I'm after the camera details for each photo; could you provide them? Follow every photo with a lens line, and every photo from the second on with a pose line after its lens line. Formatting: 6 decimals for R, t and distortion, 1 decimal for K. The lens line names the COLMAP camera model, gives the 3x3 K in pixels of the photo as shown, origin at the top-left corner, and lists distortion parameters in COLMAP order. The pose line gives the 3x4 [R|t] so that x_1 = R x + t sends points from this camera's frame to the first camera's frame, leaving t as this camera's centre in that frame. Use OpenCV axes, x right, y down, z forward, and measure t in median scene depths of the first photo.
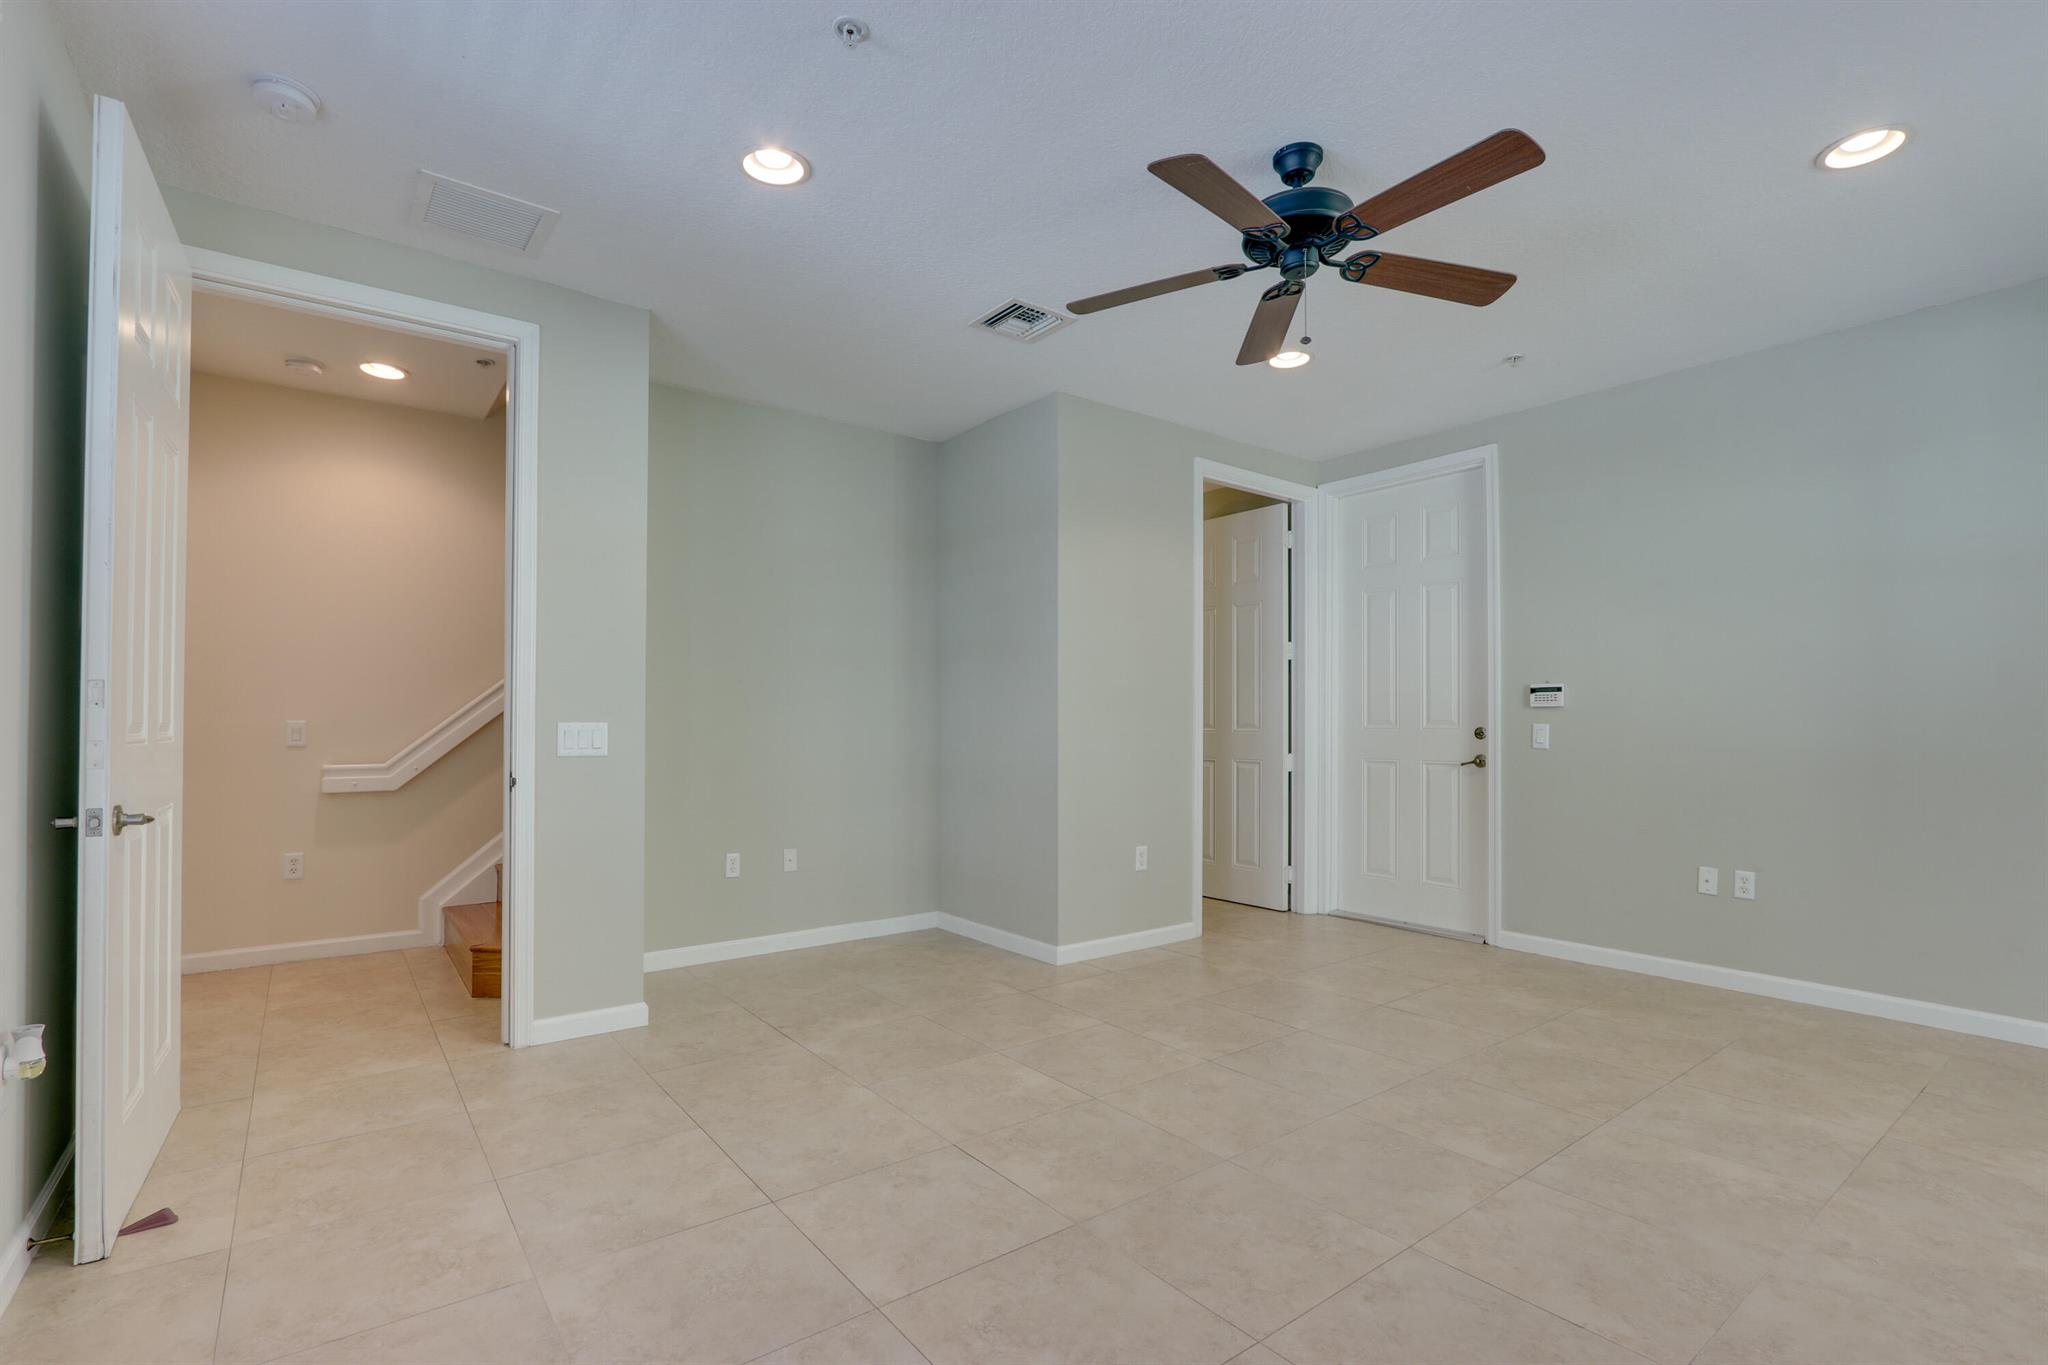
lens RADIAL K [[945.4, 0, 1021.5], [0, 945.4, 712.9], [0, 0, 1]] dist [-0.013824, 0.000881]
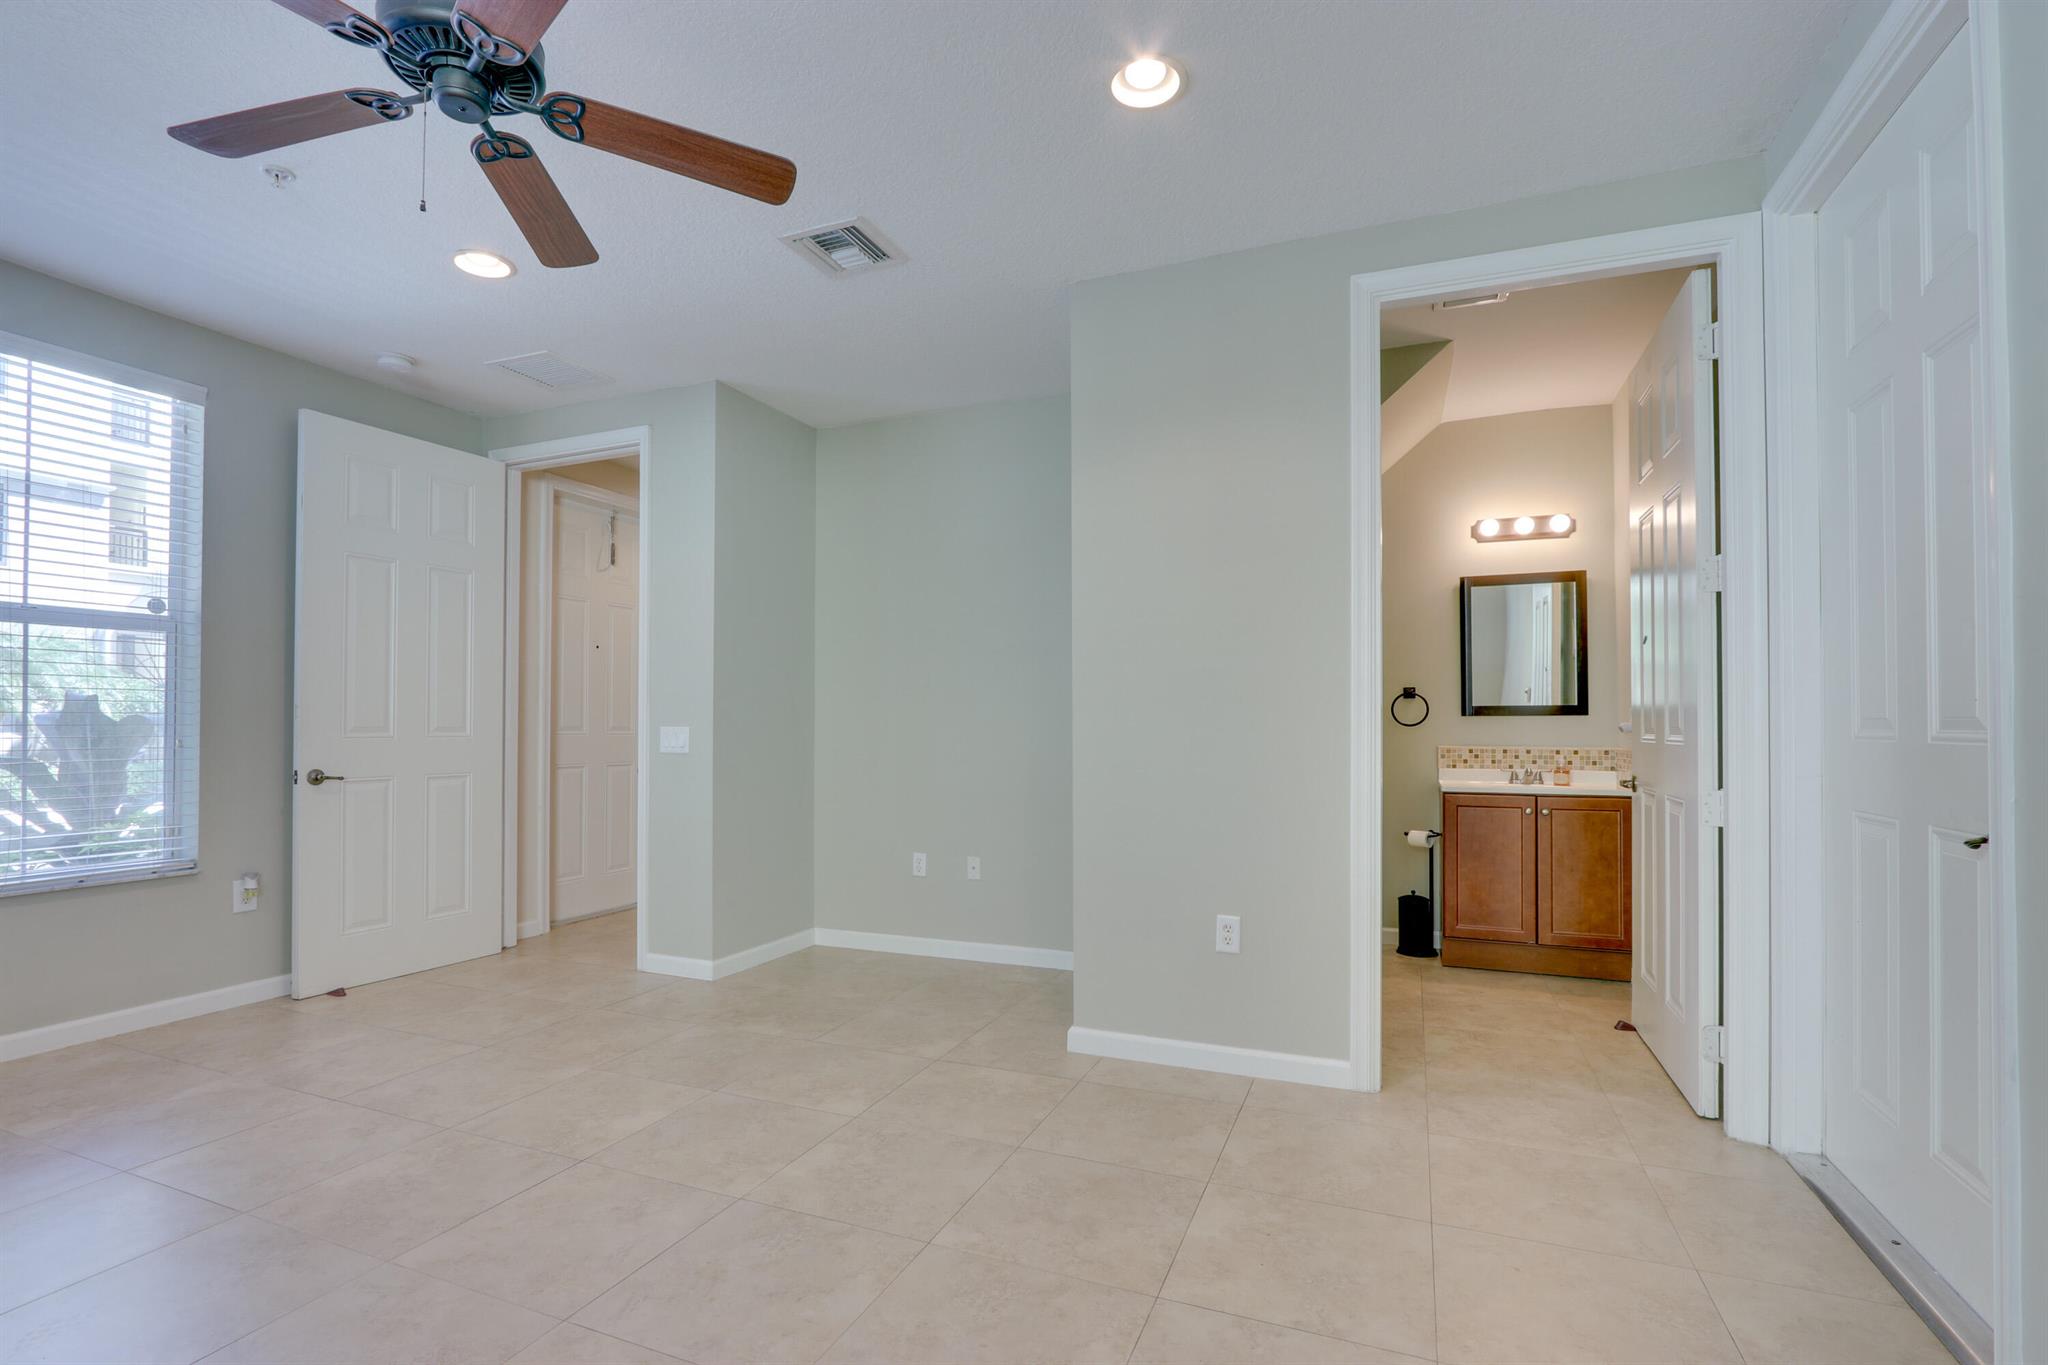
lens RADIAL K [[945.4, 0, 1021.5], [0, 945.4, 712.9], [0, 0, 1]] dist [-0.013824, 0.000881]
pose [[0.498363, -0.015769, -0.866825, 0.835103], [0.010962, 0.999869, -0.011887, 0.011498], [0.866899, -0.003579, 0.498470, 0.748043]]
